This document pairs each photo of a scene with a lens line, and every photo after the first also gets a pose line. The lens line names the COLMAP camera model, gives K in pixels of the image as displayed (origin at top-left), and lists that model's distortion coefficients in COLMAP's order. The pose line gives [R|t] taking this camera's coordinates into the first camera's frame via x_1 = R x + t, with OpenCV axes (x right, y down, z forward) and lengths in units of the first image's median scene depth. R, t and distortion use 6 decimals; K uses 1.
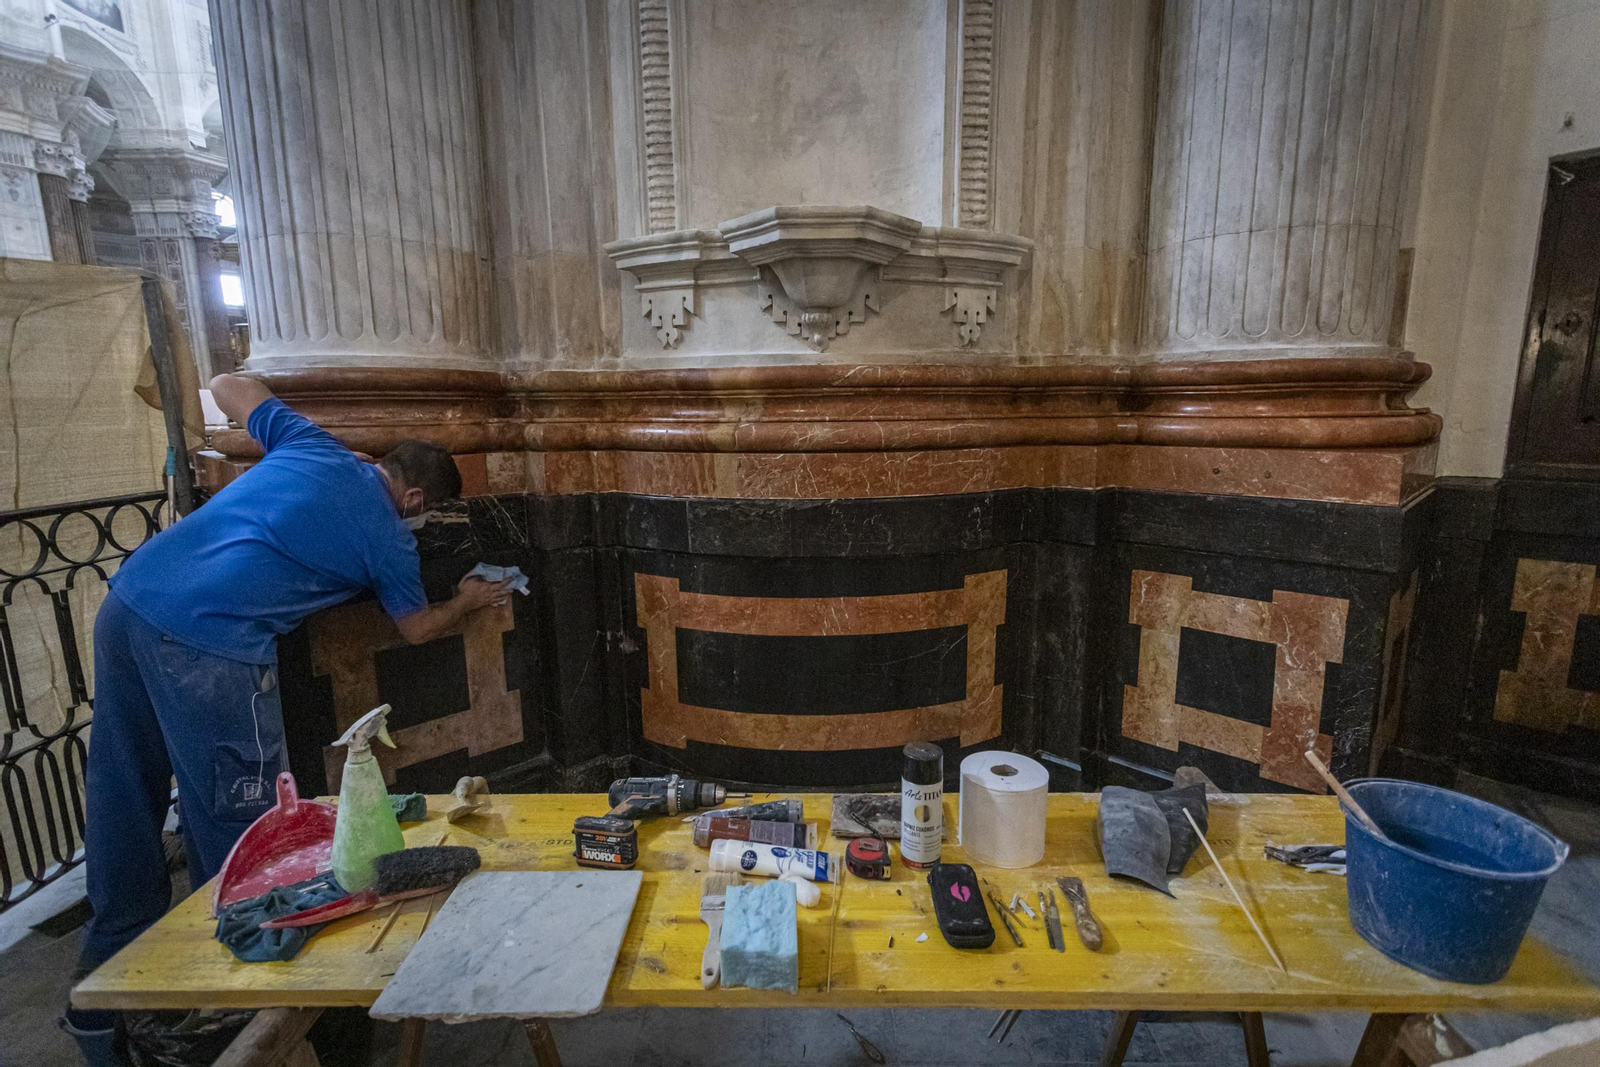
lens RADIAL K [[751.9, 0, 802.2], [0, 751.9, 536.7], [0, 0, 1]] dist [0.001199, 0.000219]
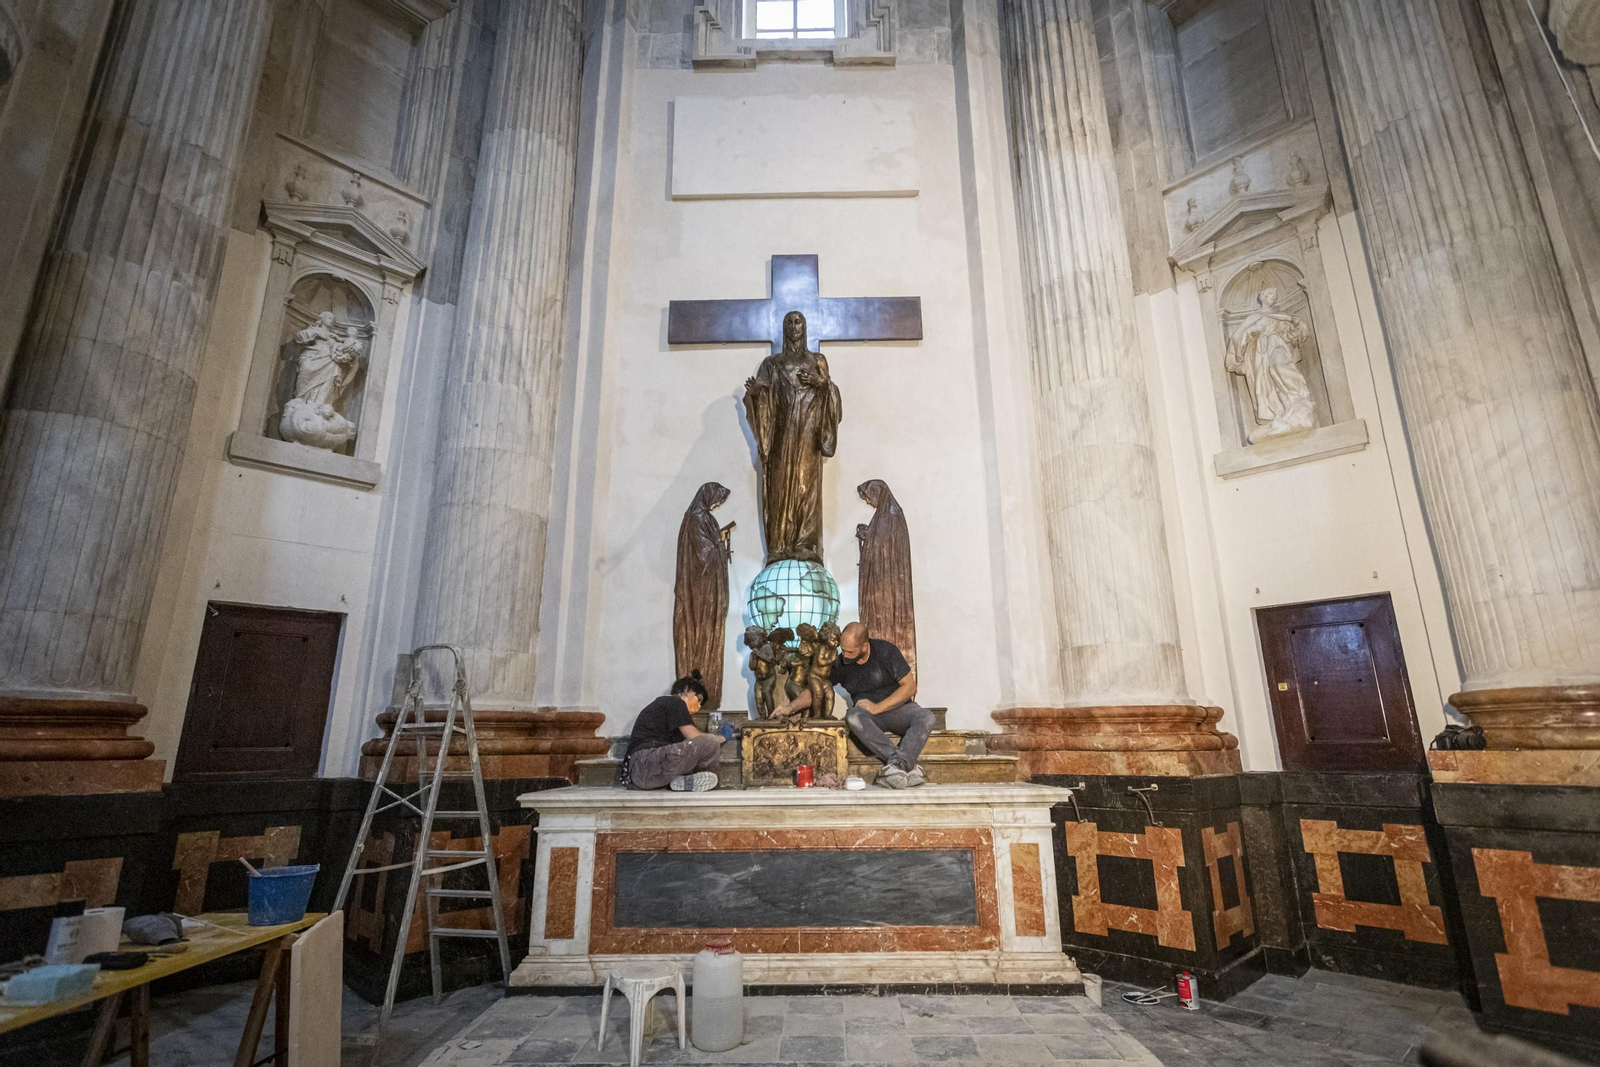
lens RADIAL K [[767.1, 0, 800.4], [0, 767.1, 536.2], [0, 0, 1]] dist [0.001688, 0.000433]
pose [[0.009974, 0.272160, 0.962200, -0.872644], [0.181358, 0.945797, -0.269400, 0.123135], [-0.983367, 0.177190, -0.039925, -0.392362]]
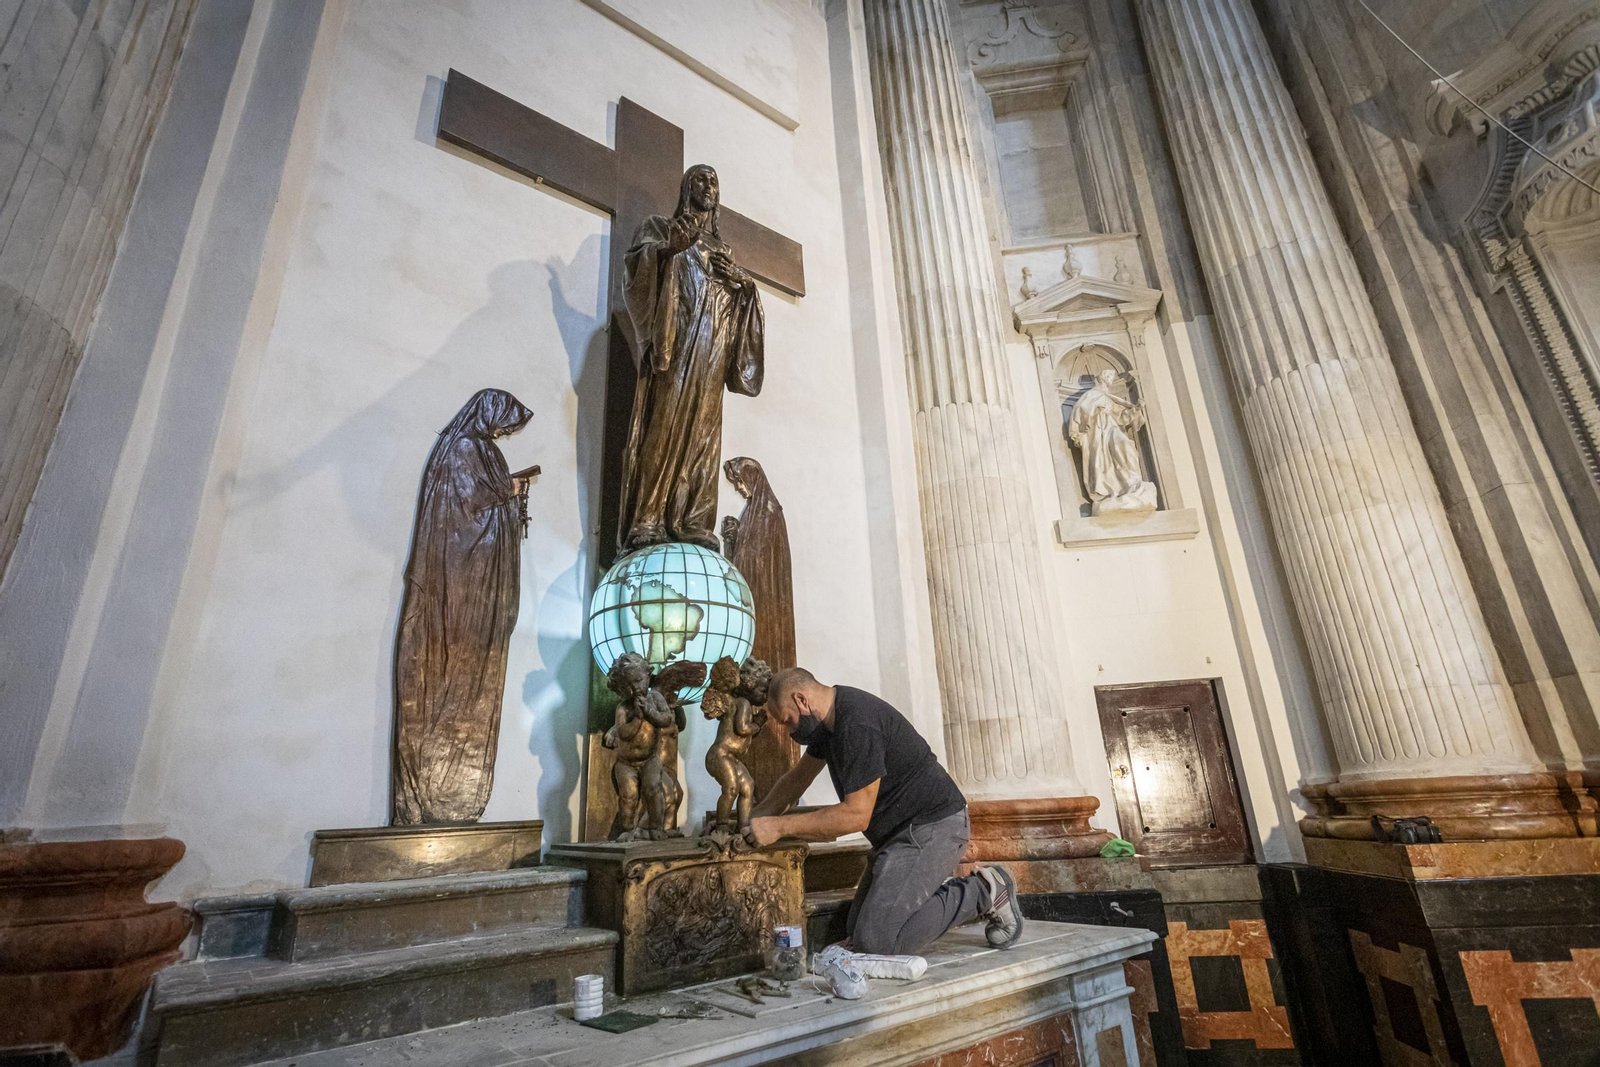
lens RADIAL K [[751.9, 0, 802.2], [0, 751.9, 536.7], [0, 0, 1]] dist [0.001199, 0.000219]
pose [[-0.609129, 0.308106, 0.730775, 0.157994], [0.188822, 0.951295, -0.243689, -0.070906], [-0.770265, -0.010452, -0.637638, 0.150817]]
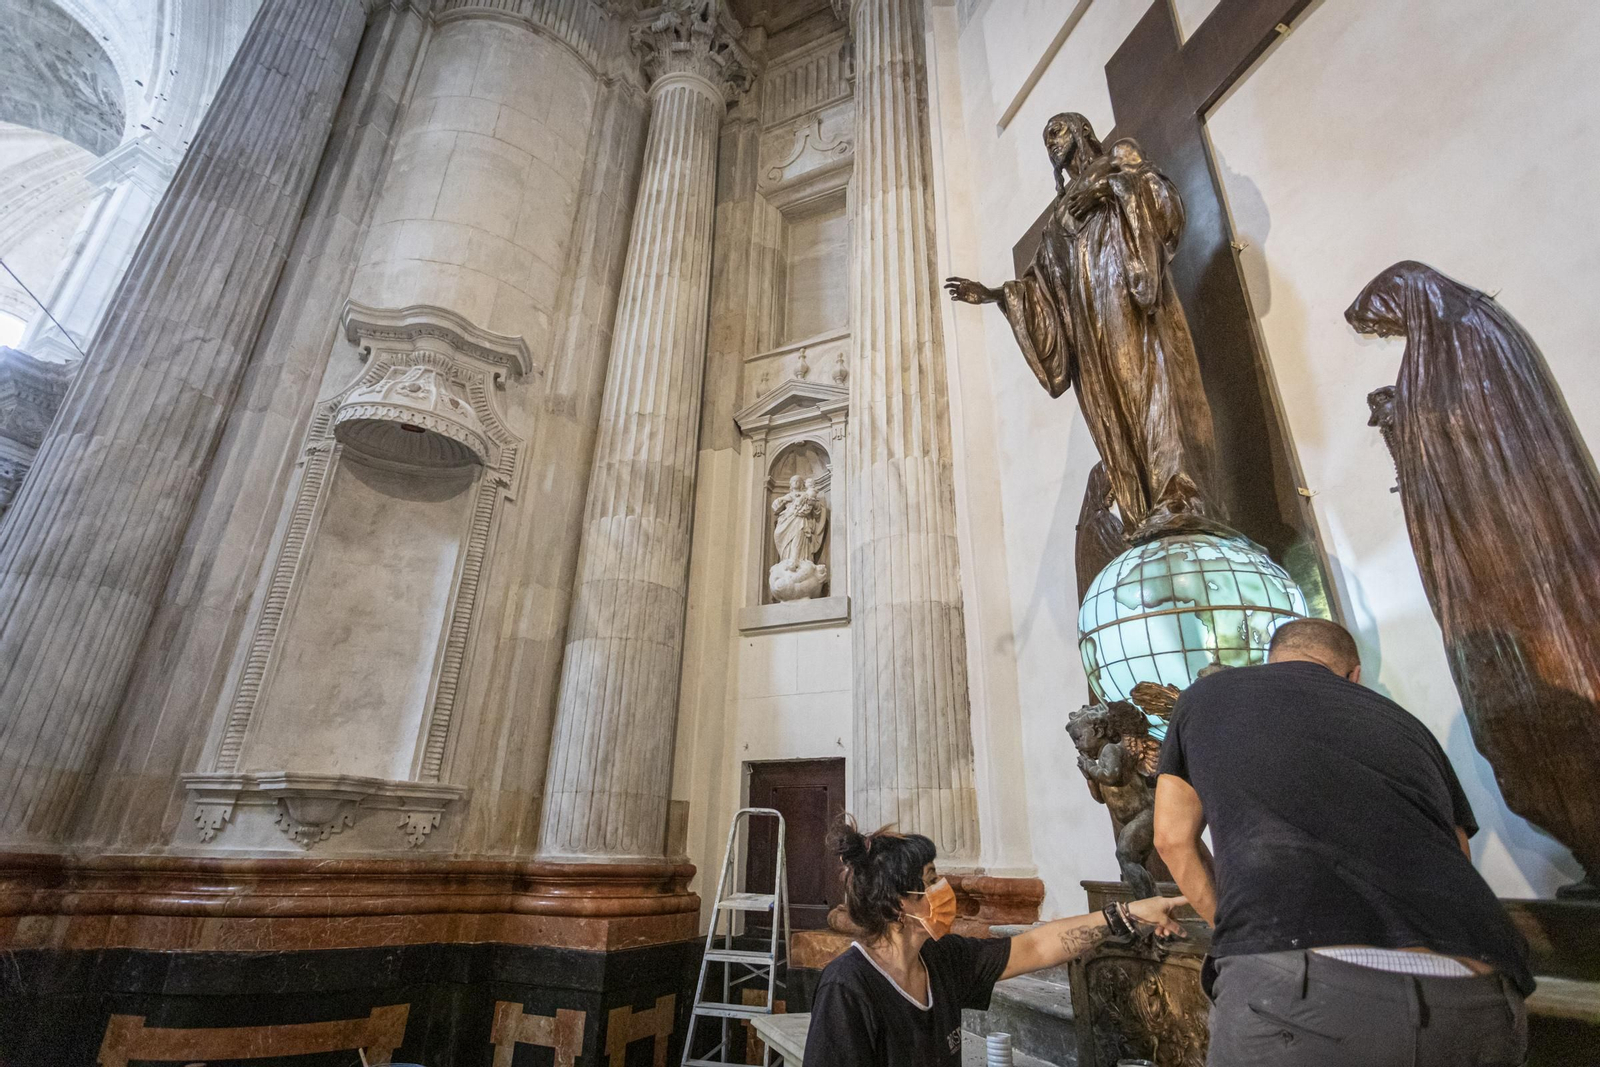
lens RADIAL K [[751.9, 0, 802.2], [0, 751.9, 536.7], [0, 0, 1]] dist [0.001199, 0.000219]
pose [[0.938392, 0.161561, 0.305480, 0.426644], [0.031264, 0.840669, -0.540646, 0.104338], [-0.344155, 0.516889, 0.783826, -1.027343]]
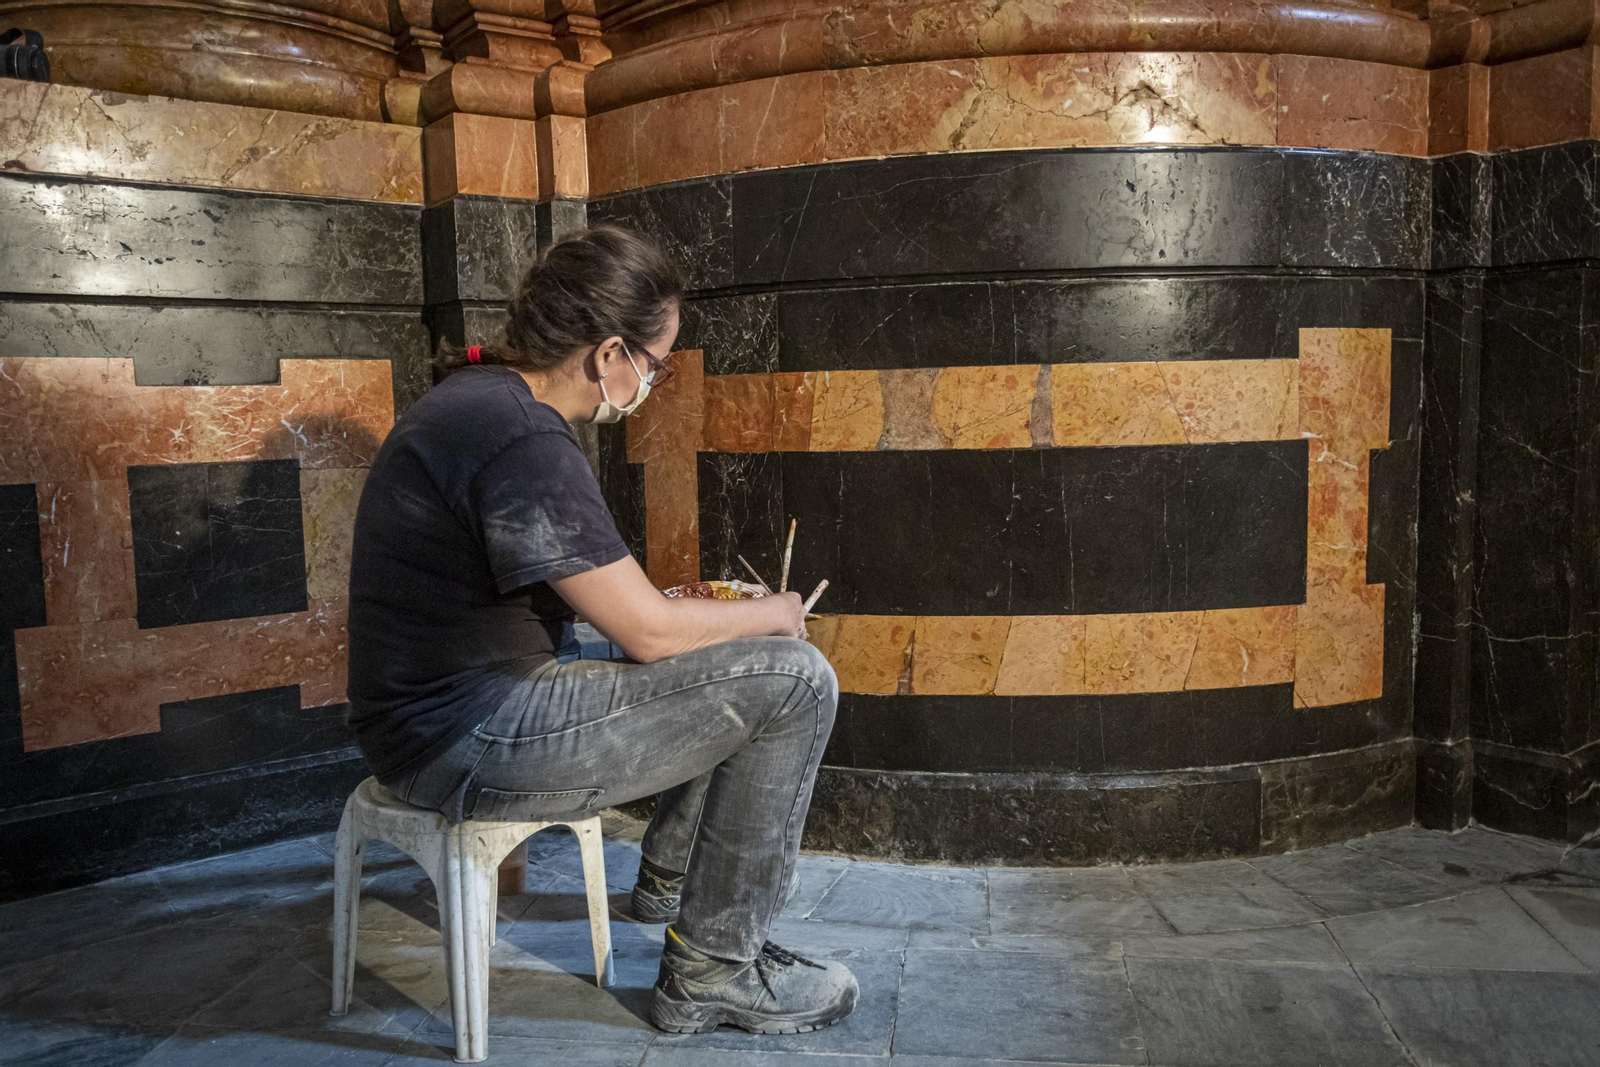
lens RADIAL K [[1259.8, 0, 792.9], [0, 1259.8, 534.5], [0, 0, 1]] dist [0.006733, 0.000104]
pose [[-0.991355, 0.017771, 0.129999, 0.042871], [0.052457, 0.961837, 0.268549, 0.424944], [-0.120265, 0.273047, -0.954454, -0.827368]]
